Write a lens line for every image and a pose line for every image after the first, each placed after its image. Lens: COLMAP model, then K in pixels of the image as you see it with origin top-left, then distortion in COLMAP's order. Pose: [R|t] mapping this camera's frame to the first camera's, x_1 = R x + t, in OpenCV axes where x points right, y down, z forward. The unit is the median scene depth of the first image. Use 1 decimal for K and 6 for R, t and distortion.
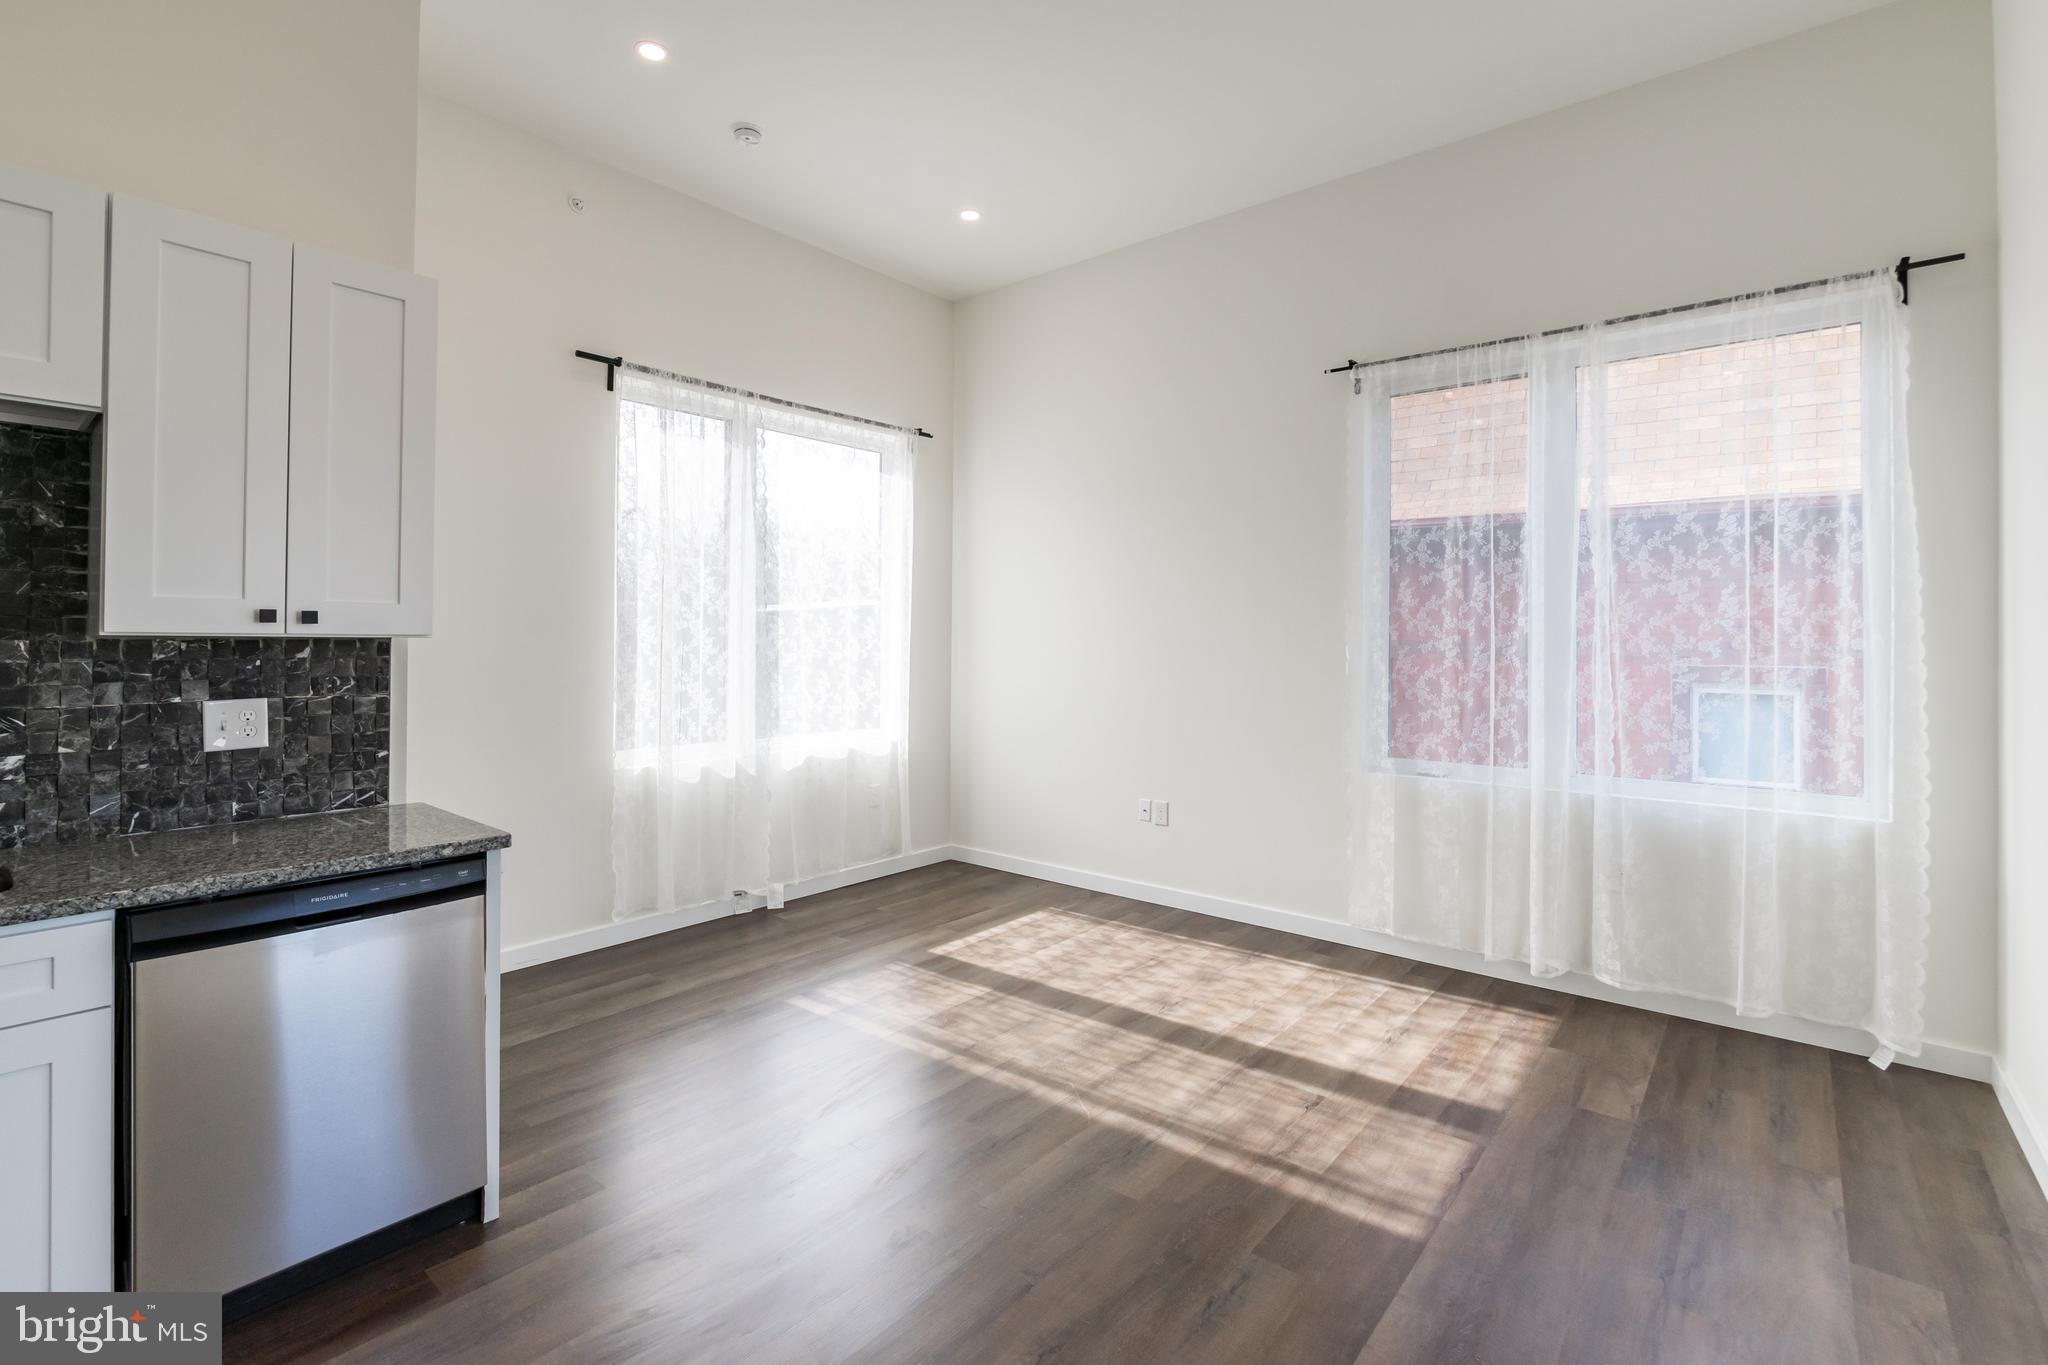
lens RADIAL K [[936.7, 0, 1031.6], [0, 936.7, 623.2], [0, 0, 1]] dist [-0.010532, -0.000091]
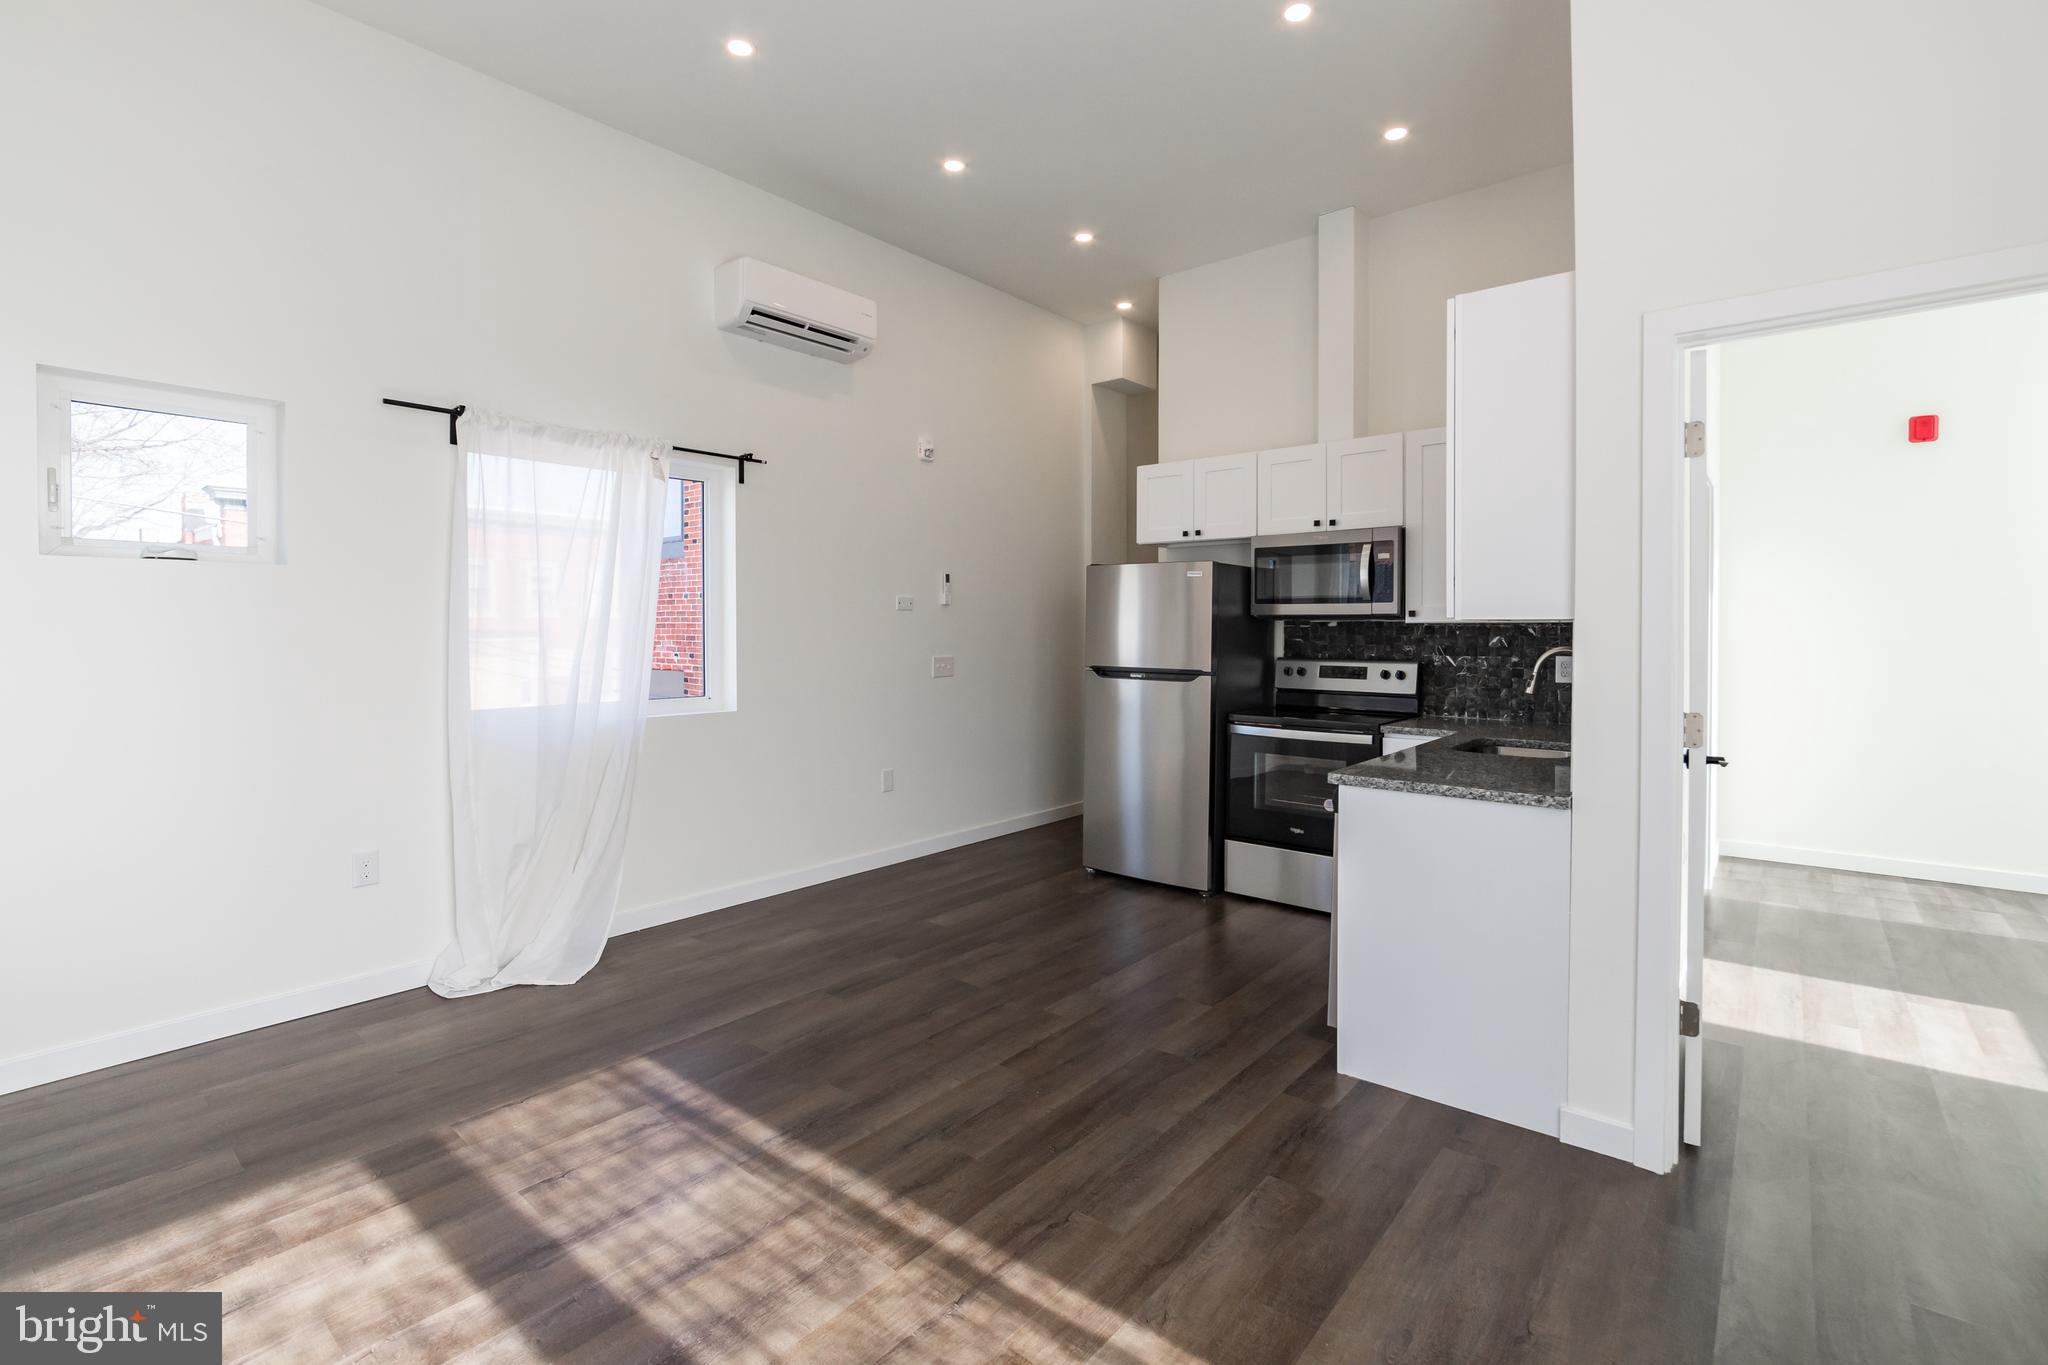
lens RADIAL K [[912.9, 0, 1011.2], [0, 912.9, 628.0], [0, 0, 1]] dist [-0.011757, 0.000143]
pose [[-0.999649, -0.005280, 0.025958, -0.115351], [-0.005867, 0.999727, -0.022594, 0.045074], [-0.025832, -0.022739, -0.999408, 1.738182]]
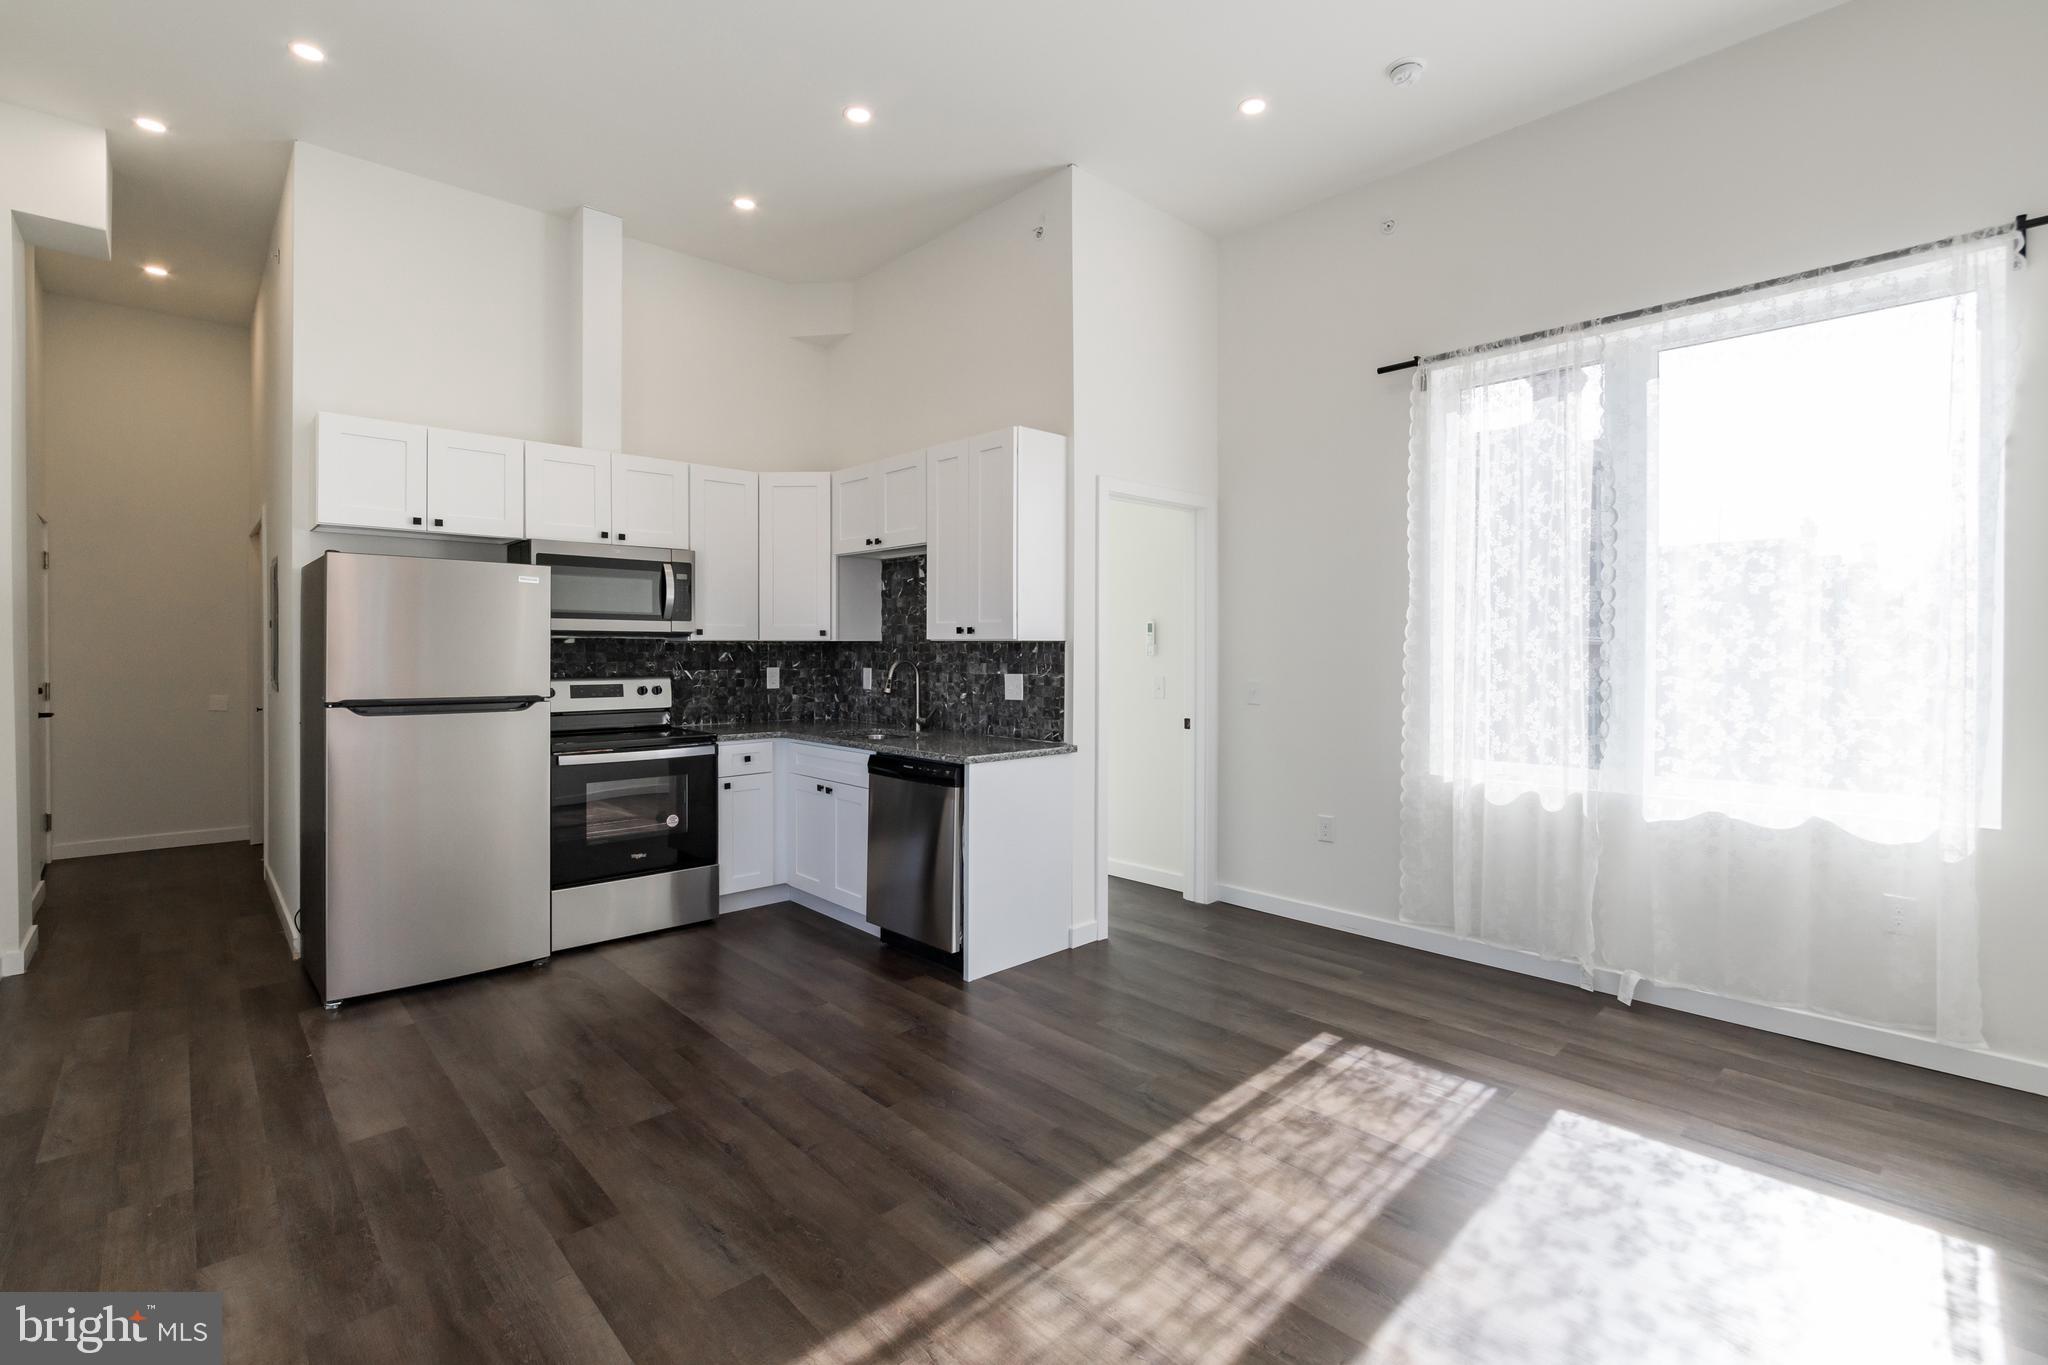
lens RADIAL K [[928.9, 0, 1026.9], [0, 928.9, 641.0], [0, 0, 1]] dist [-0.010236, 0.000327]
pose [[-0.136051, -0.010095, -0.990650, 0.837601], [0.017599, 0.999766, -0.012605, 0.030892], [0.990545, -0.019149, -0.135842, 1.030779]]
